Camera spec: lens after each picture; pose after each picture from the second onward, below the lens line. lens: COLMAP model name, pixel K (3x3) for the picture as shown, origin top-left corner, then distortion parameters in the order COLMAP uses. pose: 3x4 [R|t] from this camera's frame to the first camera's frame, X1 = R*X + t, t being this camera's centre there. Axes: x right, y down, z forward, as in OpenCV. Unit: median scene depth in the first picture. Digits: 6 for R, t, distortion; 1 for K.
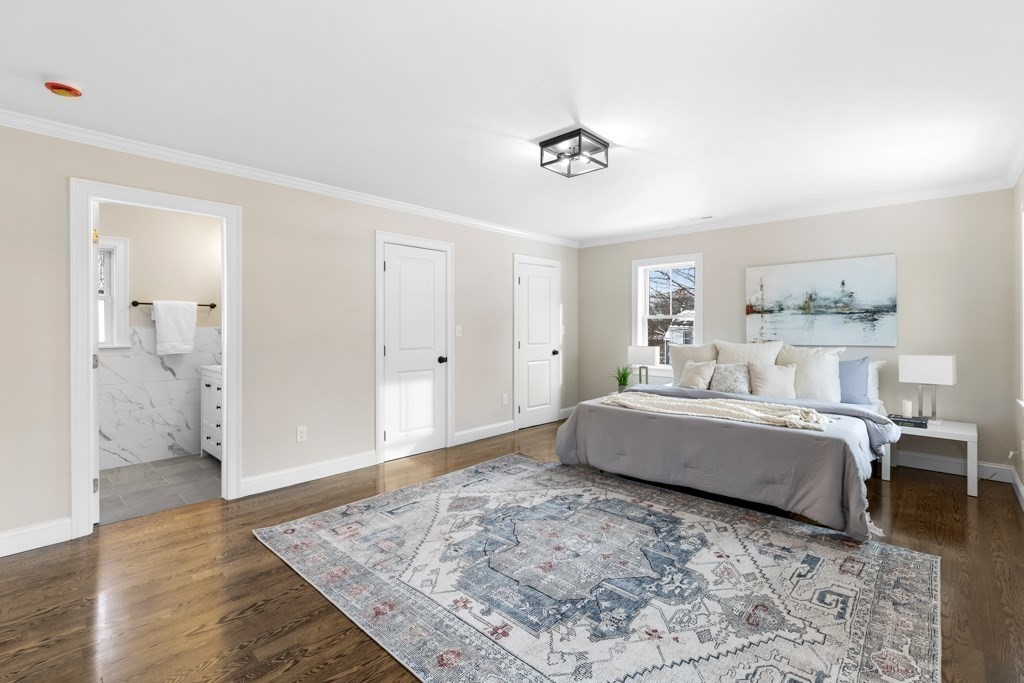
lens RADIAL K [[461.9, 0, 512.8], [0, 461.9, 332.1], [0, 0, 1]] dist [0.001596, 0.000247]
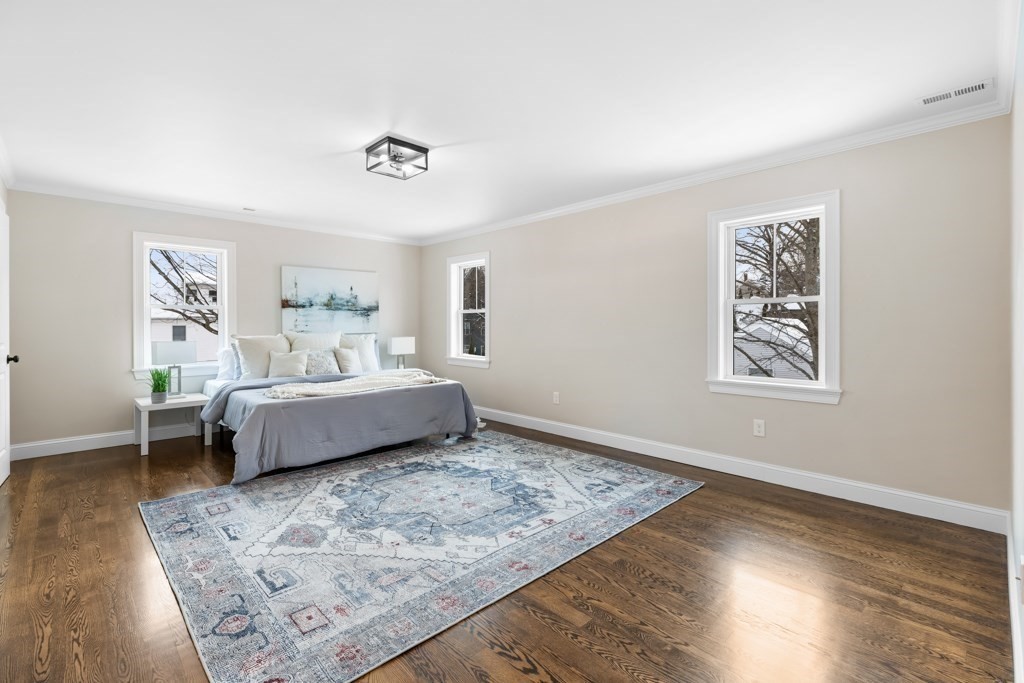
lens RADIAL K [[461.9, 0, 512.8], [0, 461.9, 332.1], [0, 0, 1]] dist [0.001596, 0.000247]
pose [[0.053911, -0.014379, 0.998442, -0.894094], [0.011180, 0.999842, 0.013796, 0.016057], [-0.998483, 0.010419, 0.054063, 0.617581]]
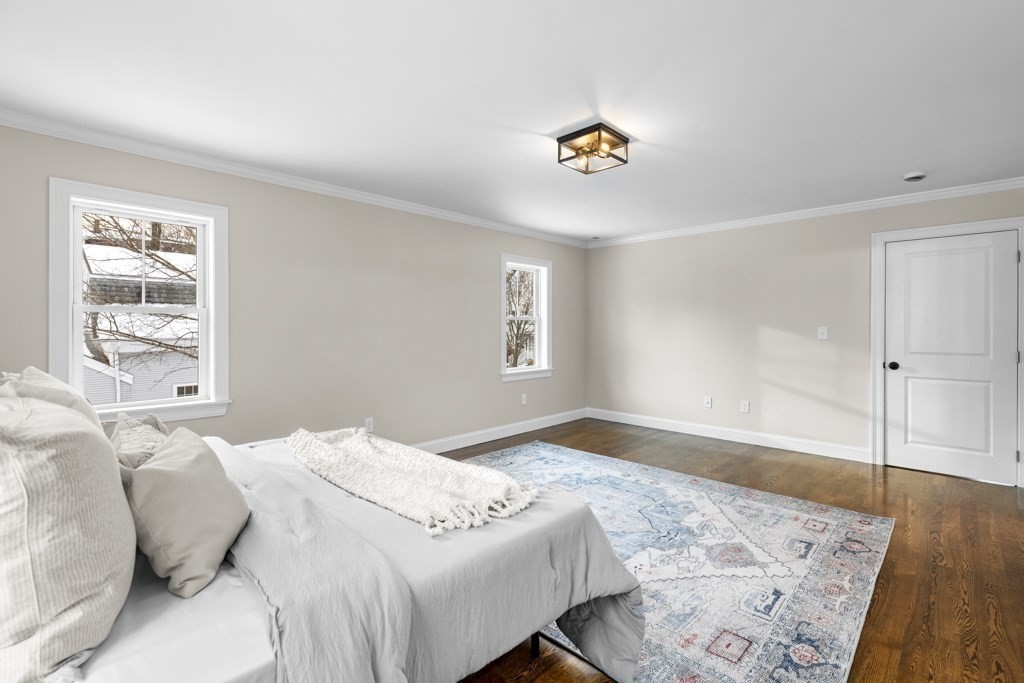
lens RADIAL K [[462.0, 0, 516.1], [0, 462.0, 323.2], [0, 0, 1]] dist [0.002391, 0.000017]
pose [[-0.999925, 0.000865, 0.012244, 0.263430], [0.000873, 0.999999, 0.000721, -0.020244], [-0.012244, 0.000732, -0.999925, 1.847074]]
